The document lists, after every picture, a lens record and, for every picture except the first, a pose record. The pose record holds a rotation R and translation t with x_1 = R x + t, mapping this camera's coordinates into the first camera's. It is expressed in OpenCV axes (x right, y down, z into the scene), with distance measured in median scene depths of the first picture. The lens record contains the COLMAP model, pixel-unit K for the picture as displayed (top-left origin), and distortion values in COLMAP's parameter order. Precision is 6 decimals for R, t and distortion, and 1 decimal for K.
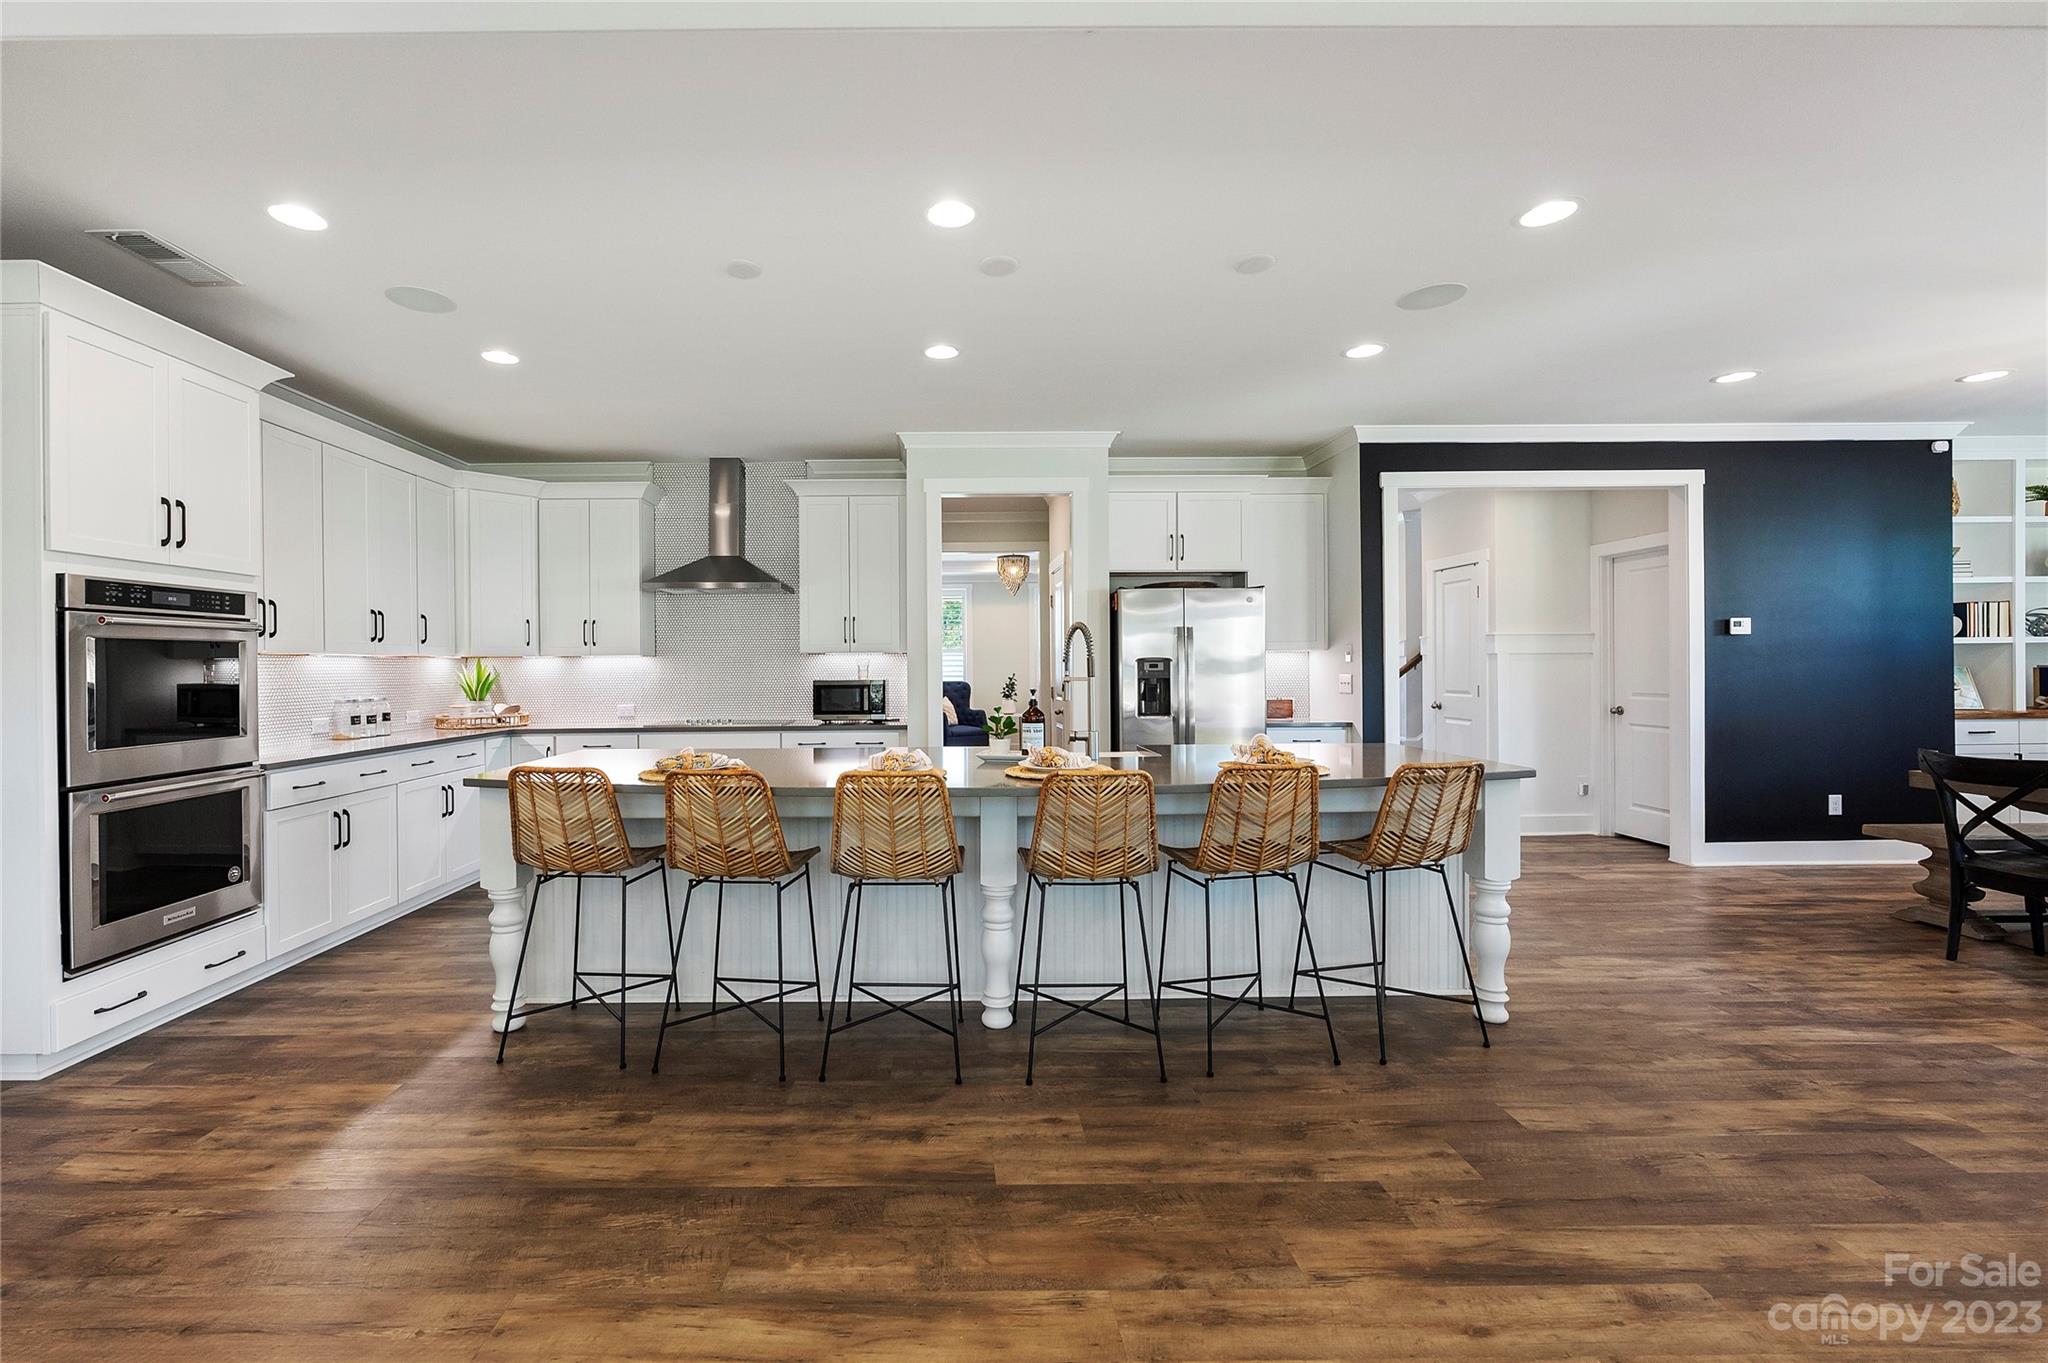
lens RADIAL K [[839.6, 0, 936.7], [0, 839.6, 668.5], [0, 0, 1]] dist [-0.006446, -0.000048]
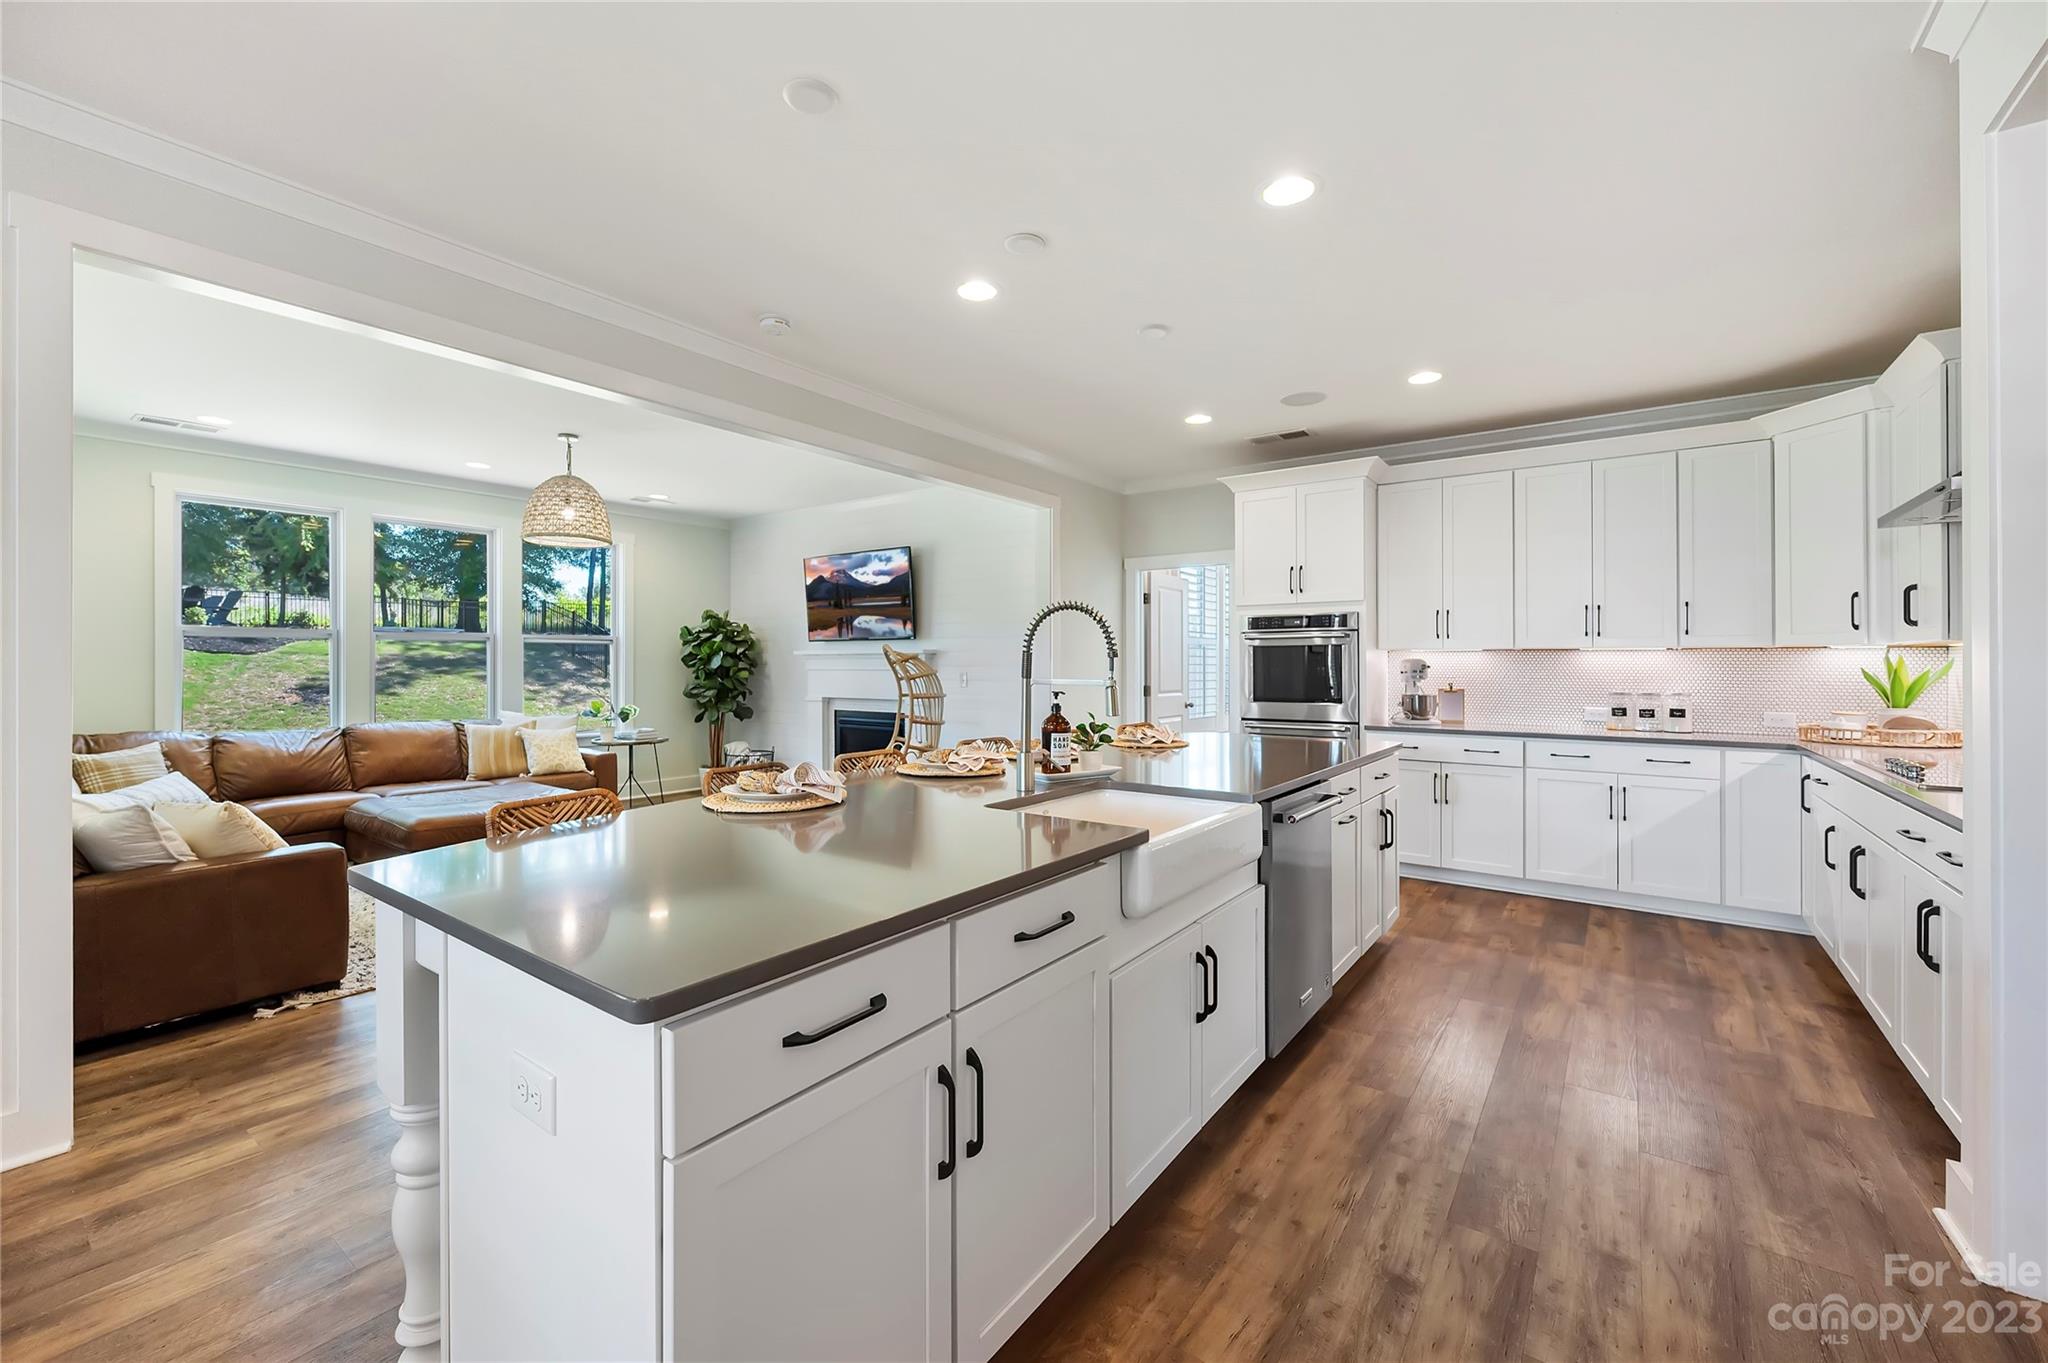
lens RADIAL K [[839.6, 0, 1021.3], [0, 839.6, 659.7], [0, 0, 1]] dist [-0.006446, -0.000048]
pose [[-0.599166, 0.004928, -0.800609, 0.591914], [-0.001429, 0.999973, 0.007224, -0.009605], [0.800623, 0.005472, -0.599143, 1.075525]]
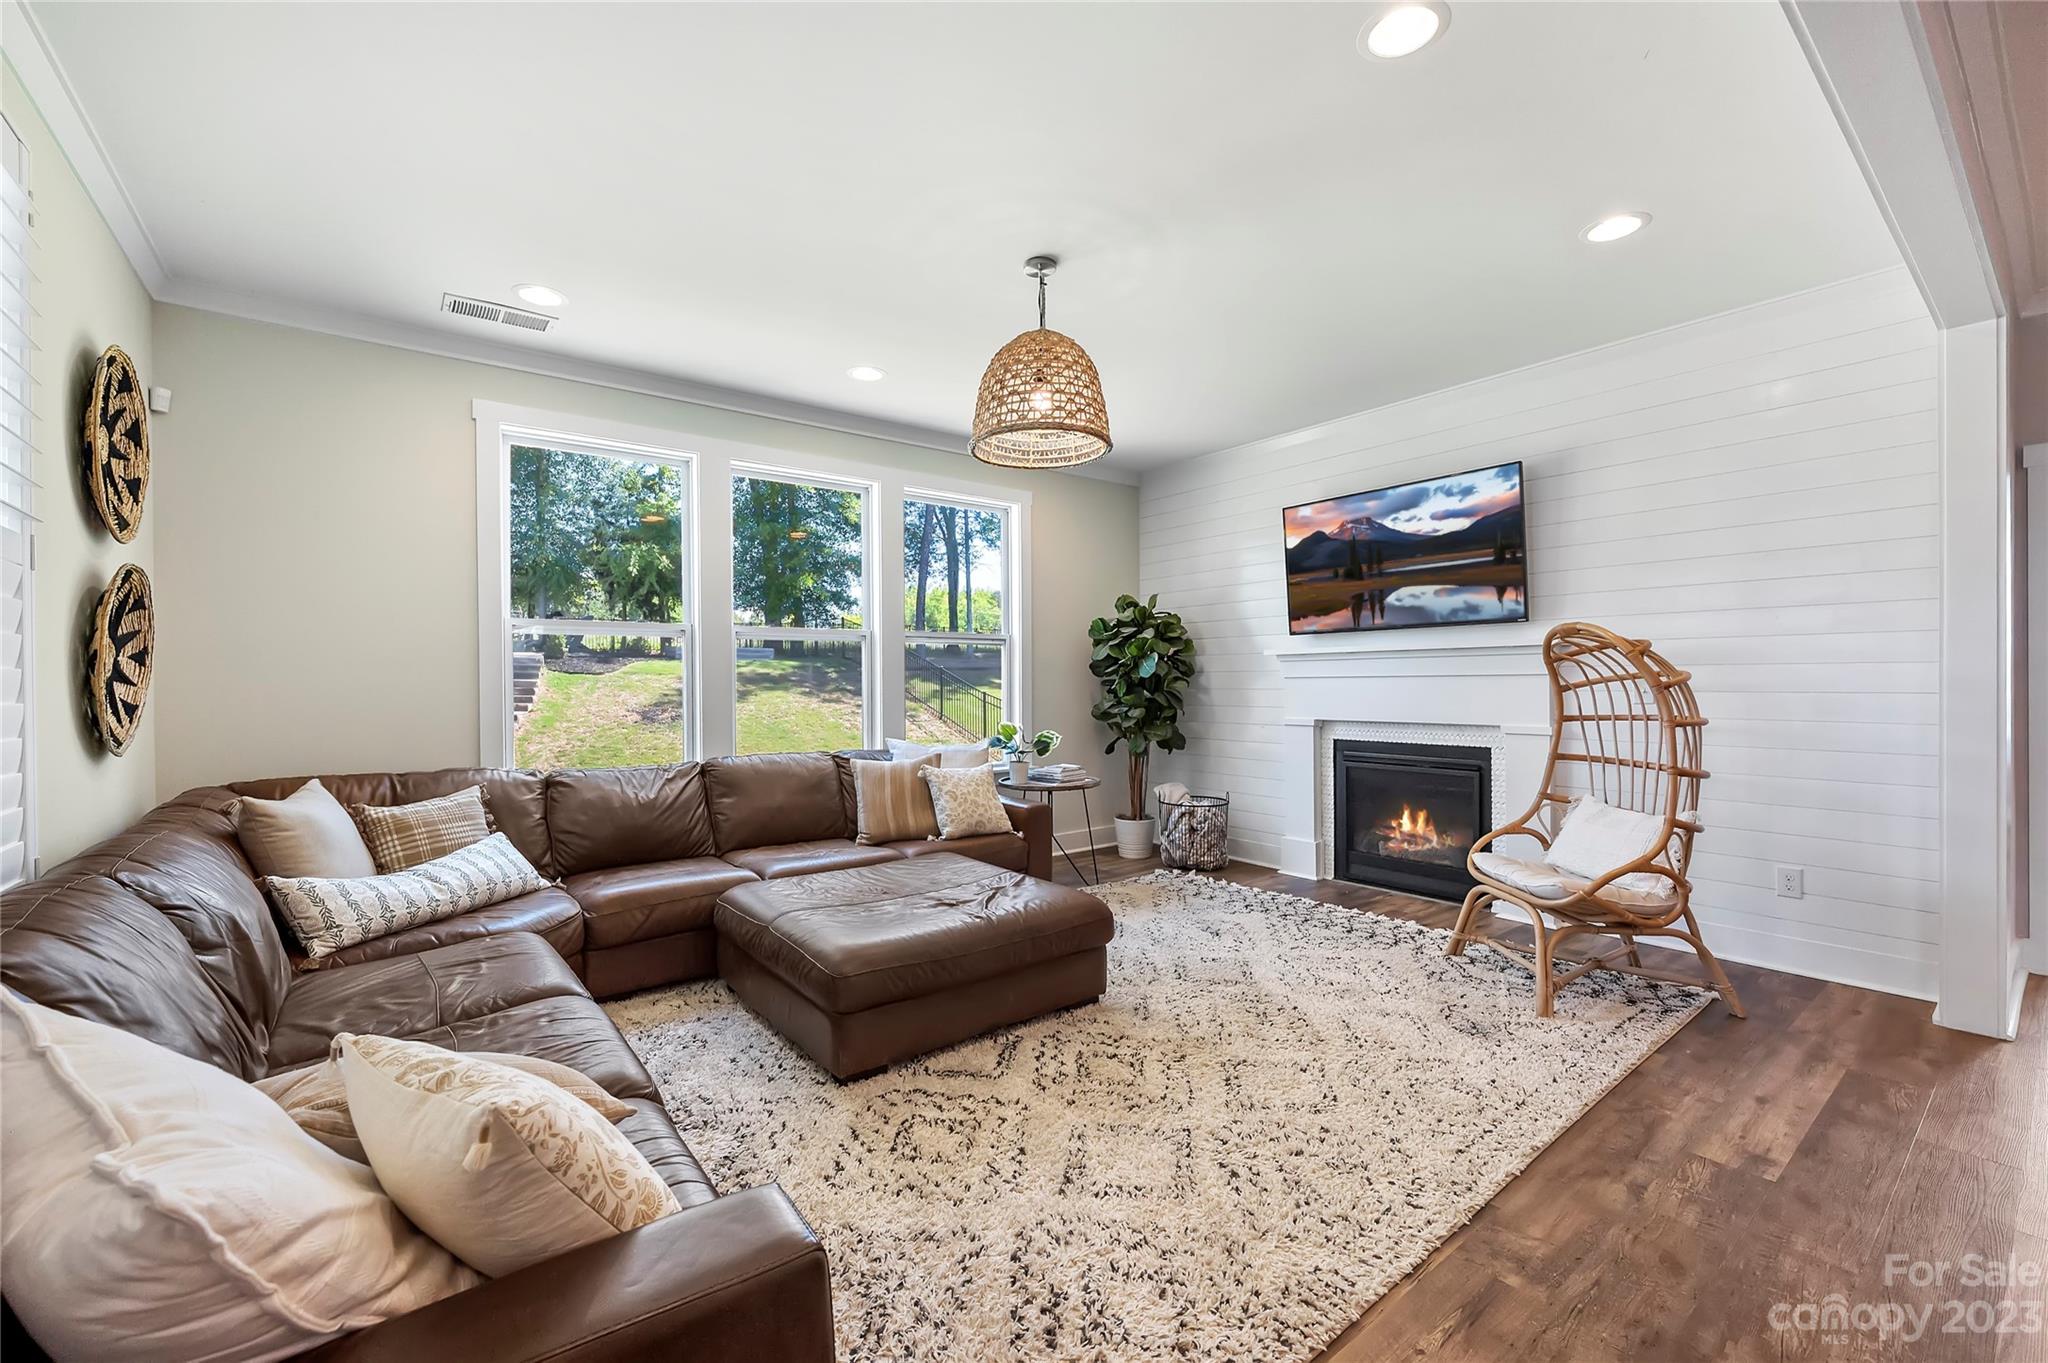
lens RADIAL K [[839.6, 0, 1008.0], [0, 839.6, 670.1], [0, 0, 1]] dist [-0.006446, -0.000048]
pose [[-0.805590, 0.007281, -0.592429, 0.450649], [0.012001, 0.999920, -0.004030, 0.014631], [0.592352, -0.010356, -0.805613, 0.366220]]
